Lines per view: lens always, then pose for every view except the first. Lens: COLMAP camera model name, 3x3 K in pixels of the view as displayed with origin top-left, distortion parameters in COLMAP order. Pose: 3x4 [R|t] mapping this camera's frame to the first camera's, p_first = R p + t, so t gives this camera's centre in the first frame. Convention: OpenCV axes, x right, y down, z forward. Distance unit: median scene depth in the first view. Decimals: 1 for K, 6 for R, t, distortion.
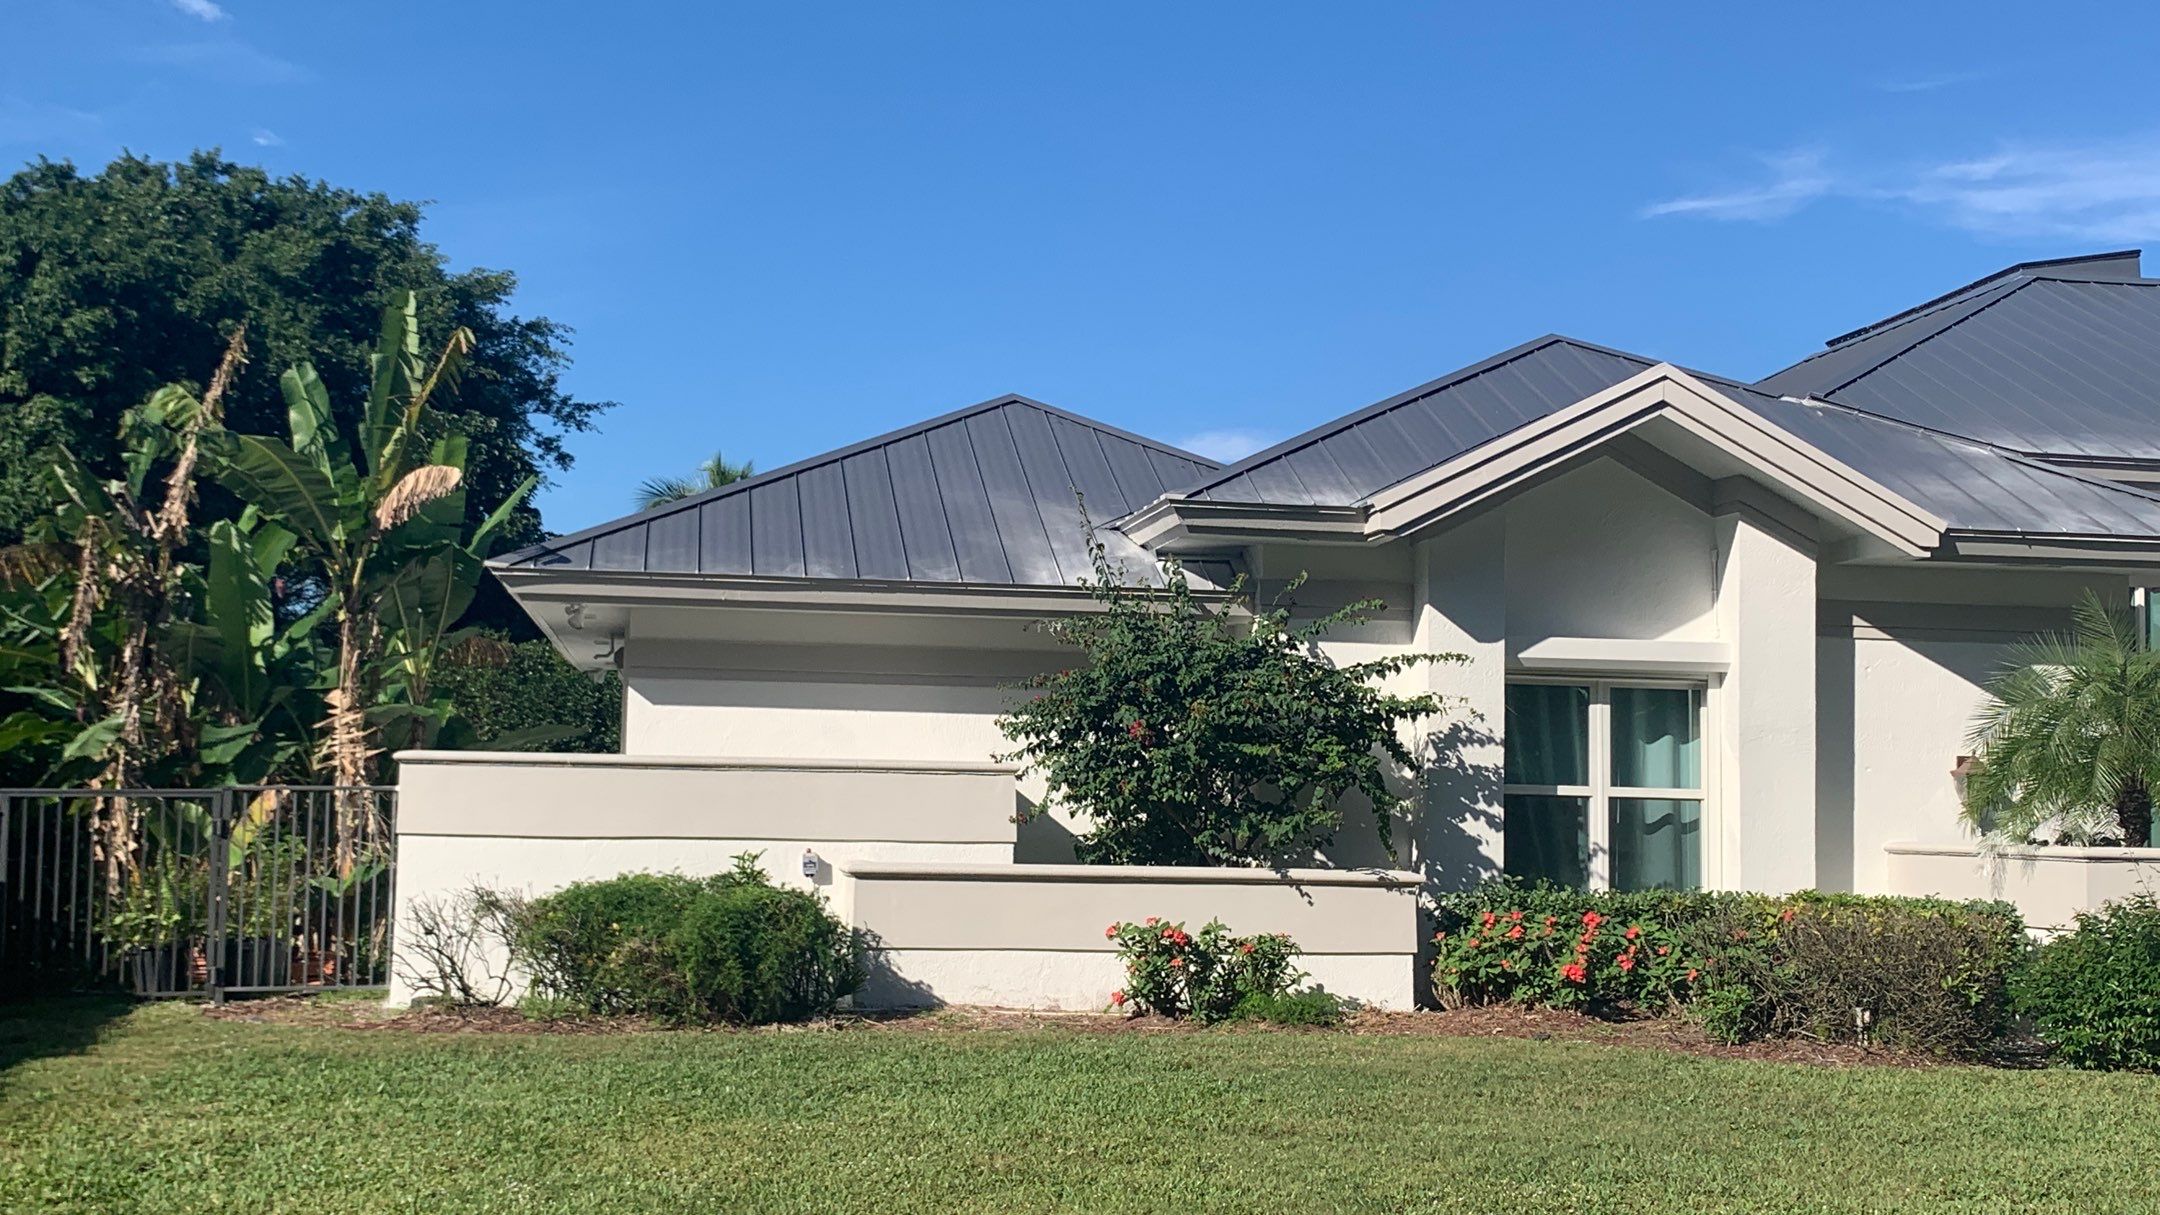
lens RADIAL K [[2496.7, 0, 1080.0], [0, 2496.7, 607.5], [0, 0, 1]] dist [0.190163, -0.610568]
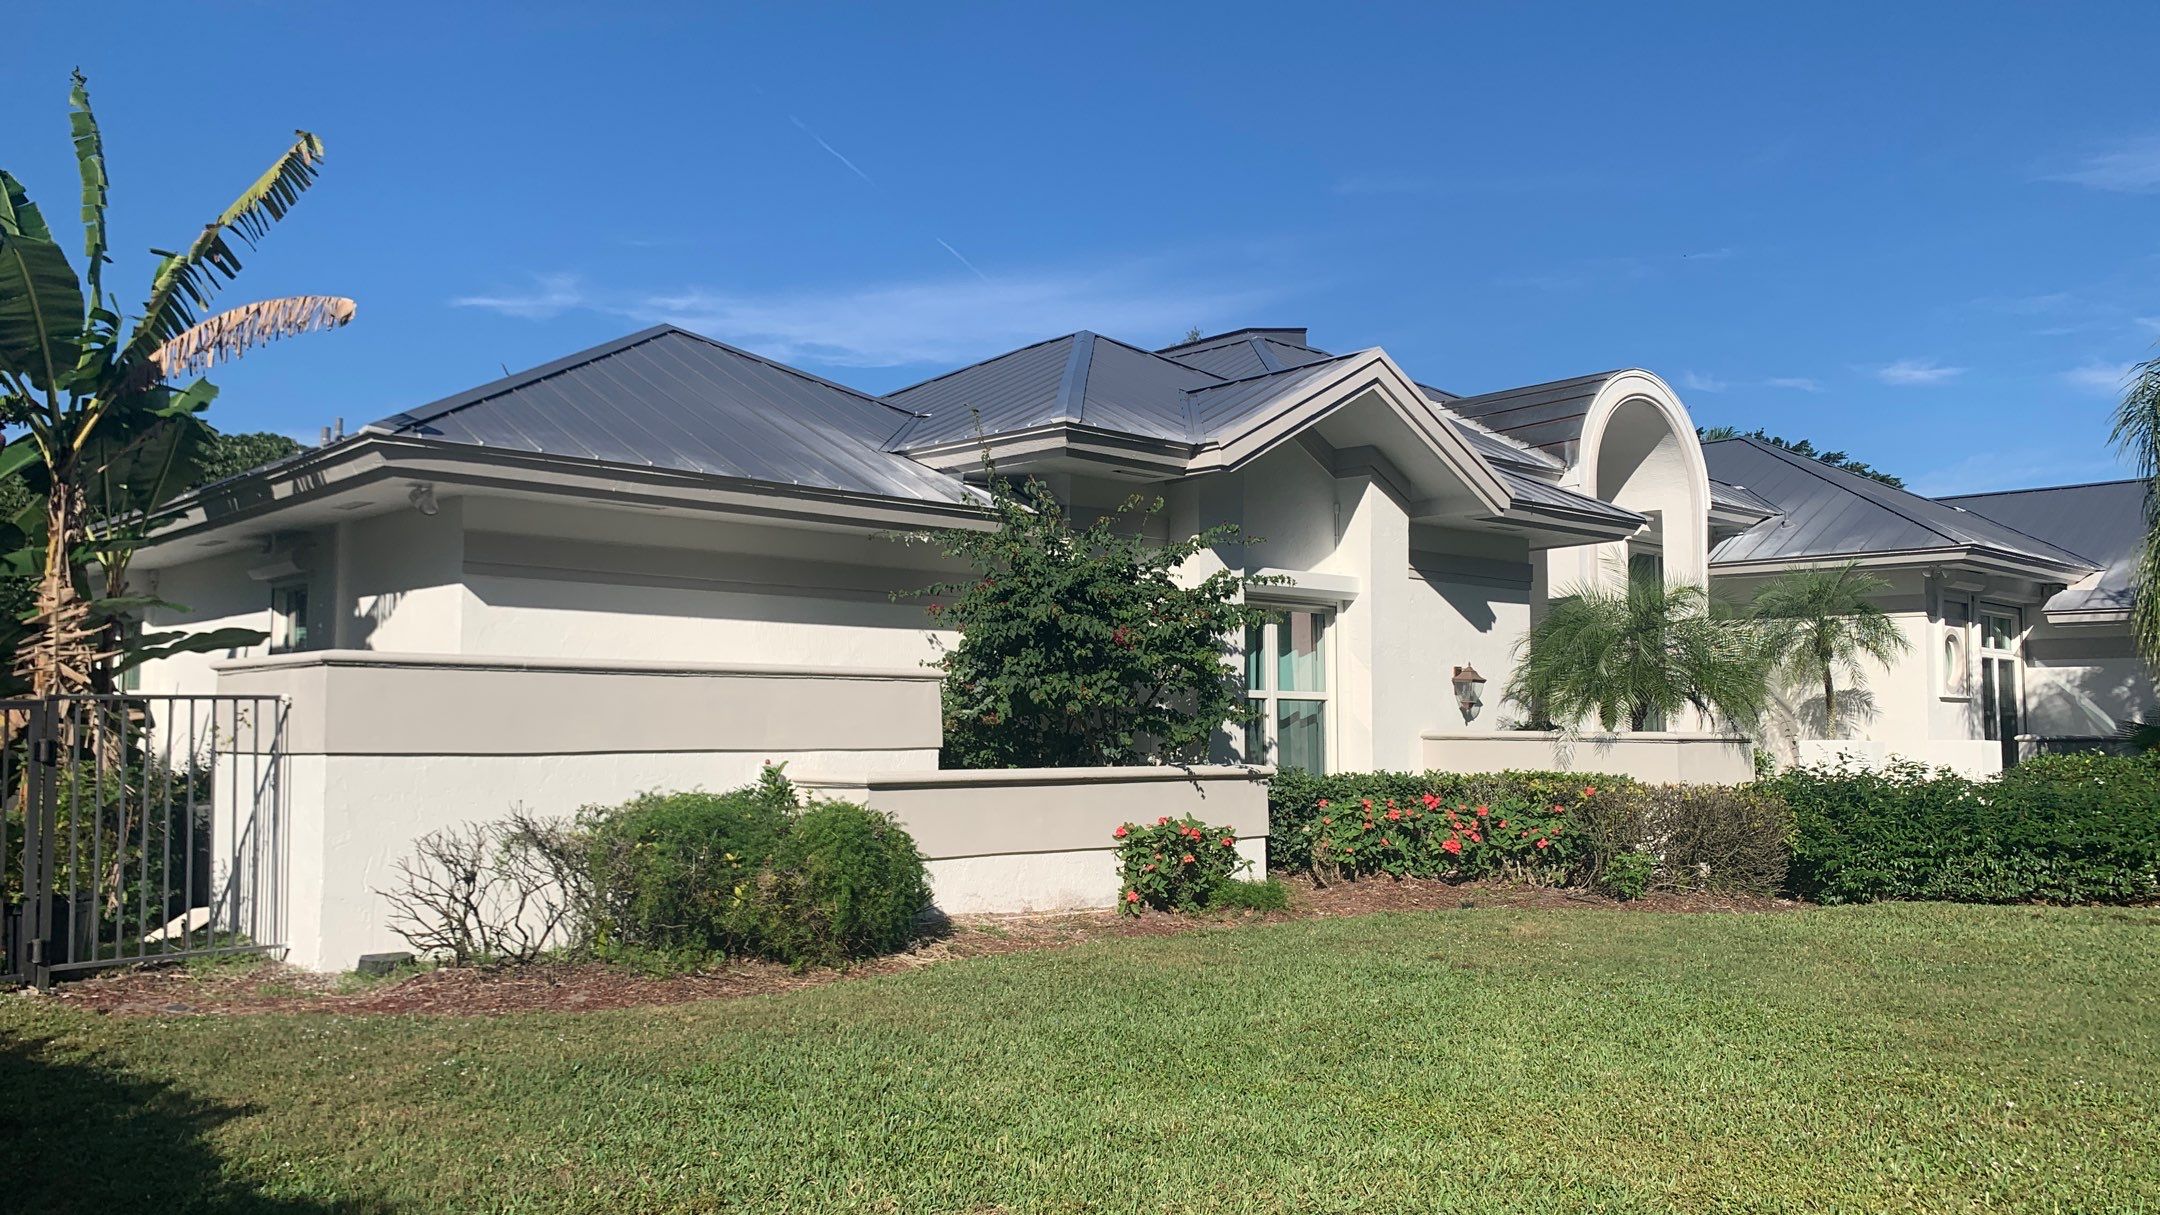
lens RADIAL K [[1661.4, 0, 1080.0], [0, 1661.4, 607.5], [0, 0, 1]] dist [0.074856, -0.096971]
pose [[0.830342, 0.023786, 0.556746, -0.338058], [-0.031889, 0.999480, 0.004860, 0.030783], [-0.556340, -0.021789, 0.830669, 0.393810]]
